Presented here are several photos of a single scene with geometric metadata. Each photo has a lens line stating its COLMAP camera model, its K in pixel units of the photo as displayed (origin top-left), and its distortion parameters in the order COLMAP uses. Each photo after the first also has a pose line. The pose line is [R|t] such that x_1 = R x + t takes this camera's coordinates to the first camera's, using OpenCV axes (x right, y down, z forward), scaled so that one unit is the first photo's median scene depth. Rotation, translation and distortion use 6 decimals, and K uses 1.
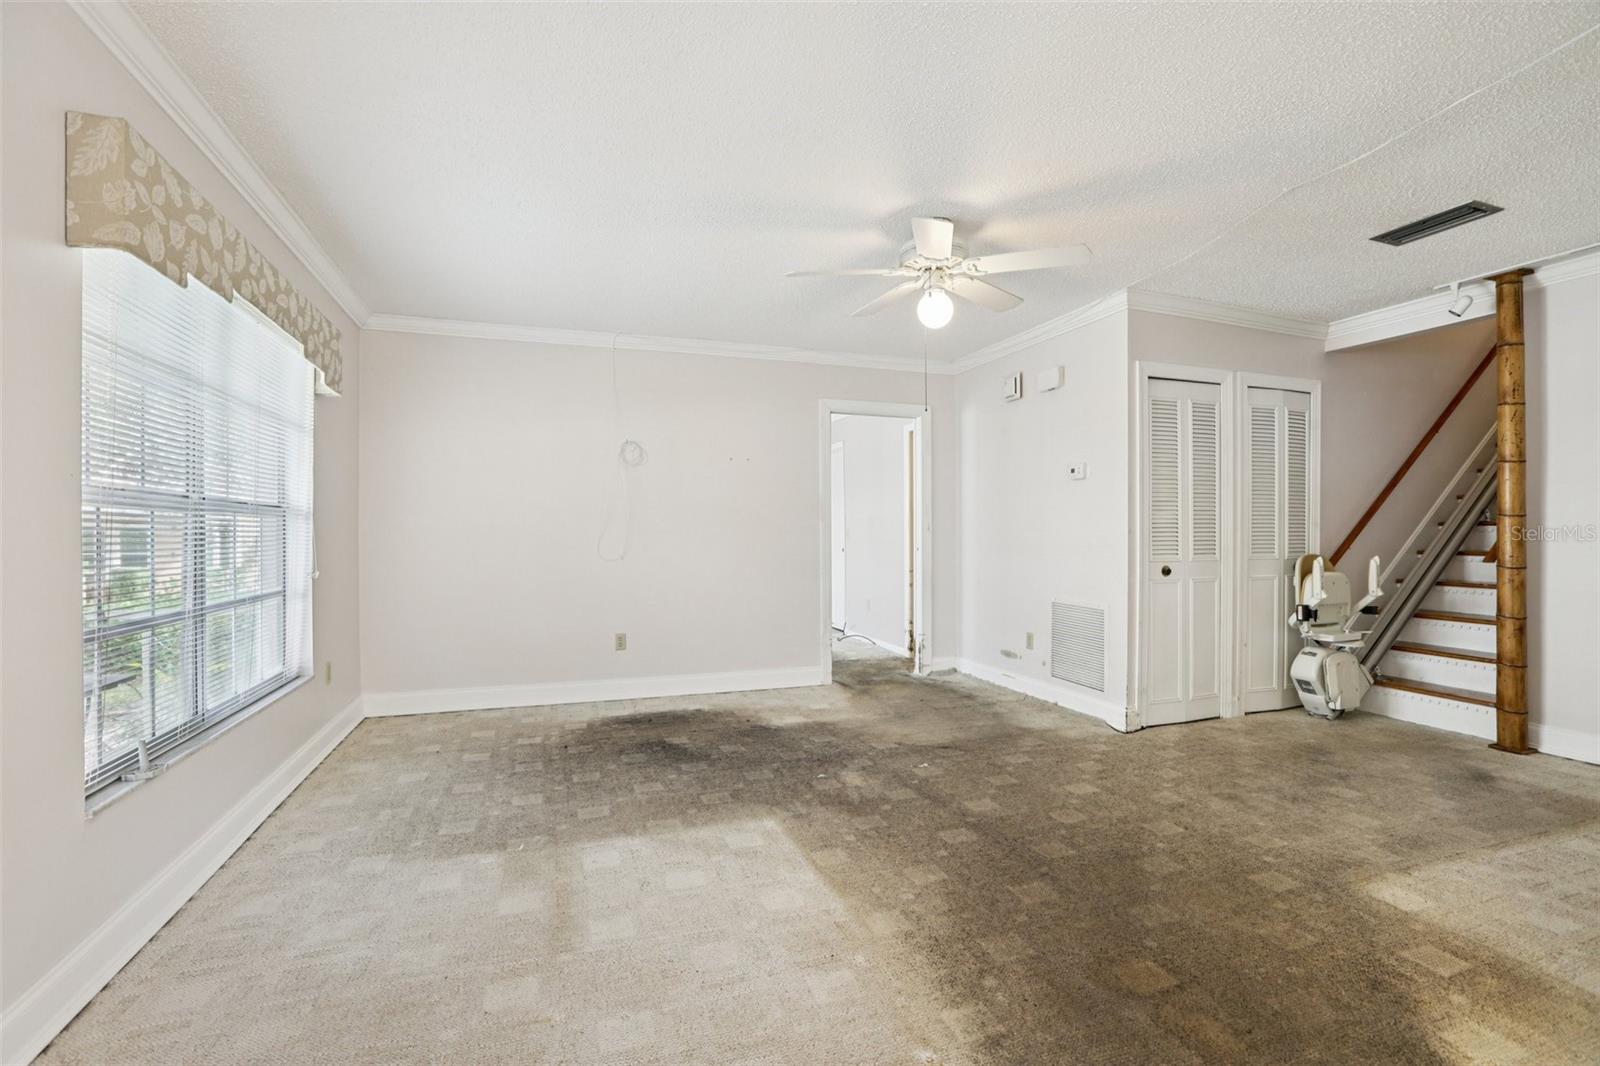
lens RADIAL K [[726.3, 0, 799.0], [0, 726.3, 532.6], [0, 0, 1]] dist [-0.053734, 0.017802]
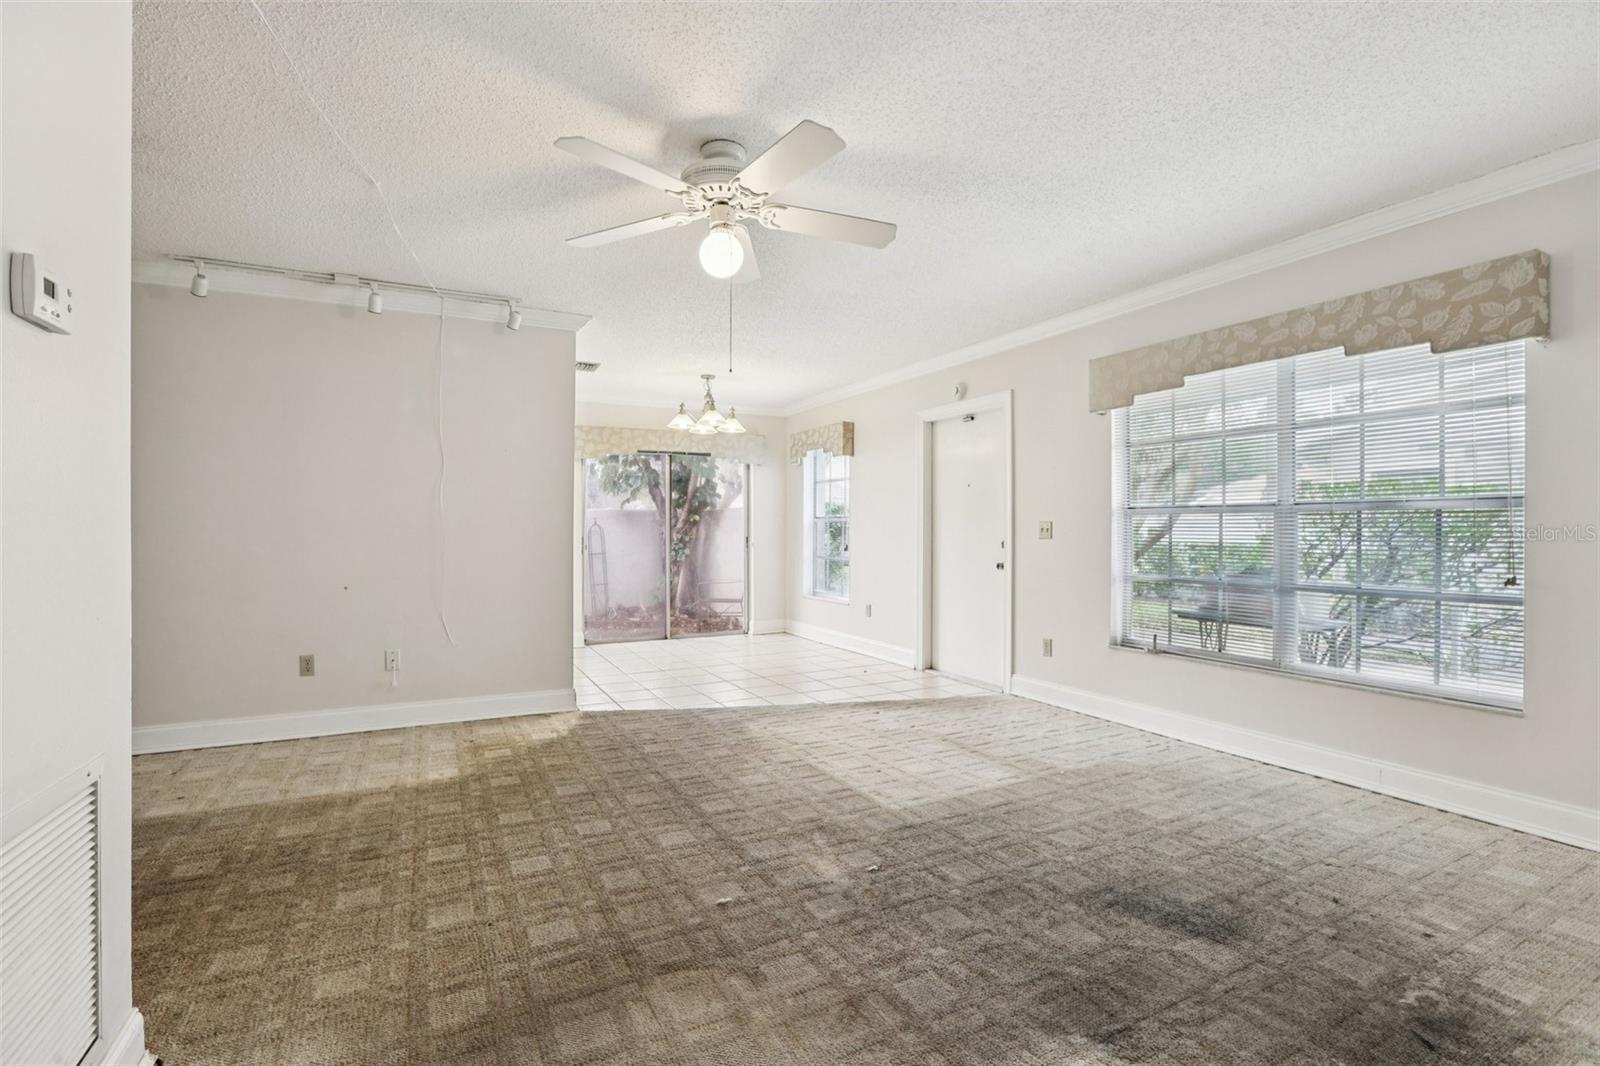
lens RADIAL K [[726.3, 0, 804.0], [0, 726.3, 531.4], [0, 0, 1]] dist [-0.053734, 0.017802]
pose [[-0.988663, 0.003052, -0.150118, 0.194308], [0.002733, 0.999994, 0.002328, -0.000442], [0.150124, 0.001891, -0.988665, 1.605763]]
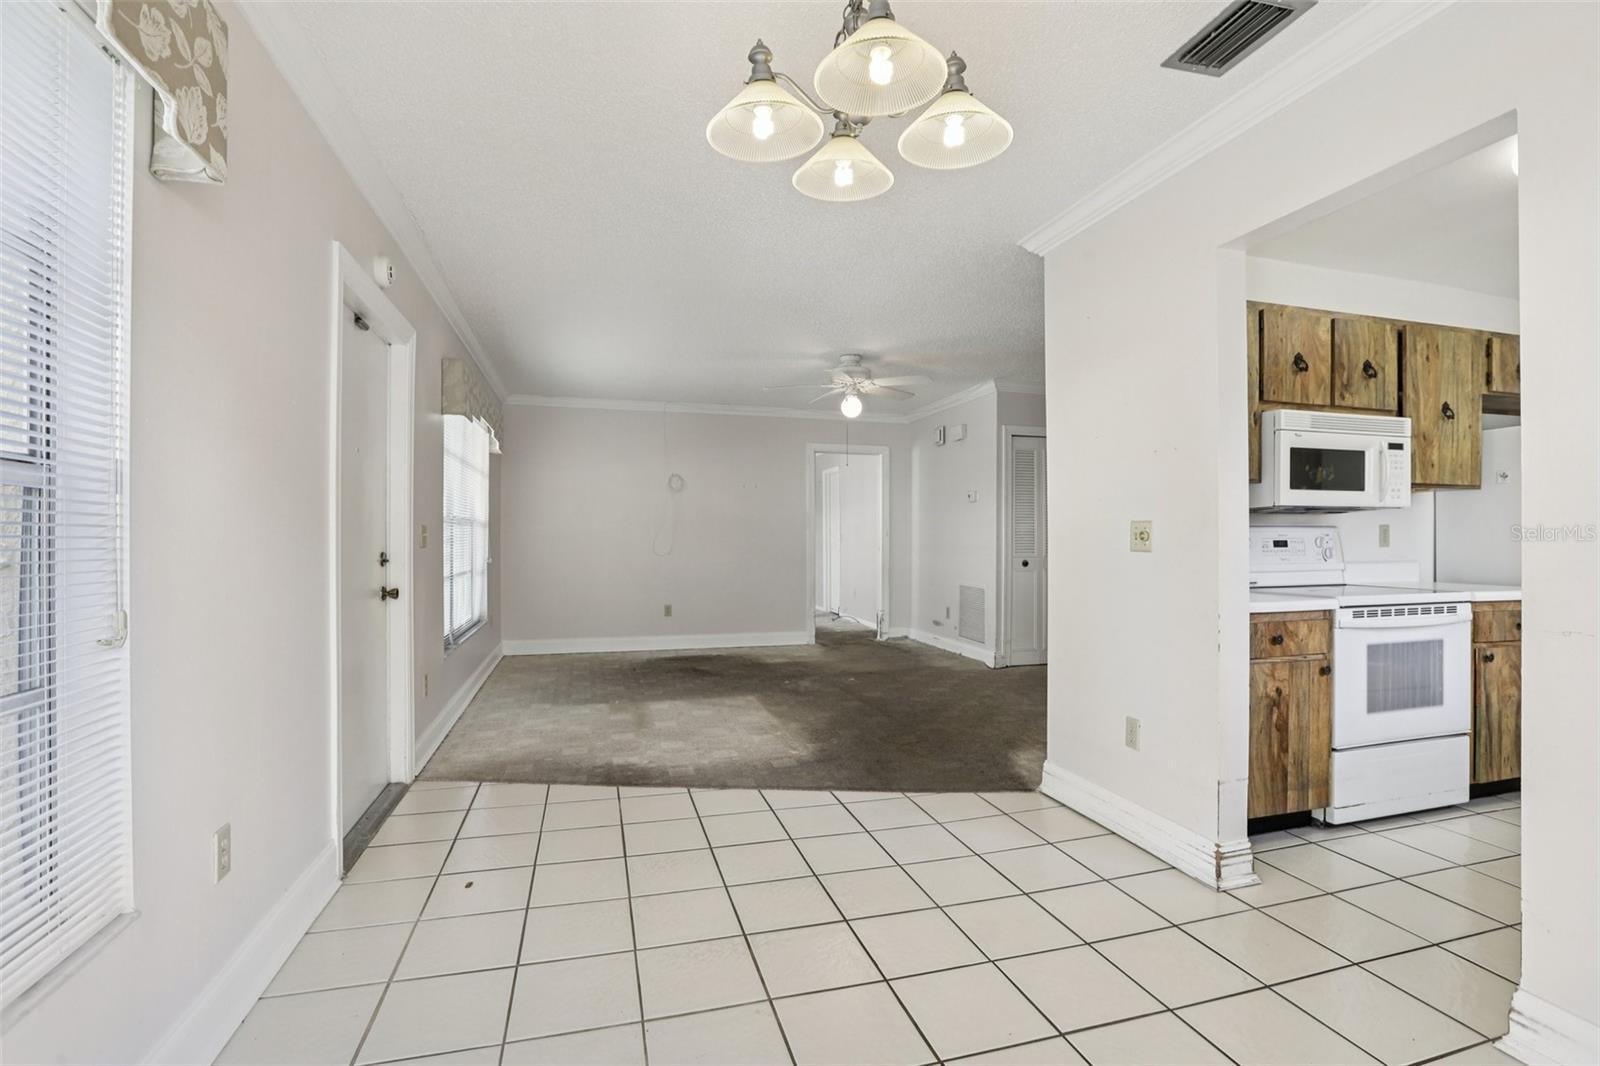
lens RADIAL K [[726.3, 0, 798.0], [0, 726.3, 539.8], [0, 0, 1]] dist [-0.053734, 0.017802]
pose [[0.998184, 0.004038, -0.060110, 0.147943], [-0.003897, 0.999989, 0.002476, 0.002452], [0.060119, -0.002238, 0.998189, -0.640035]]
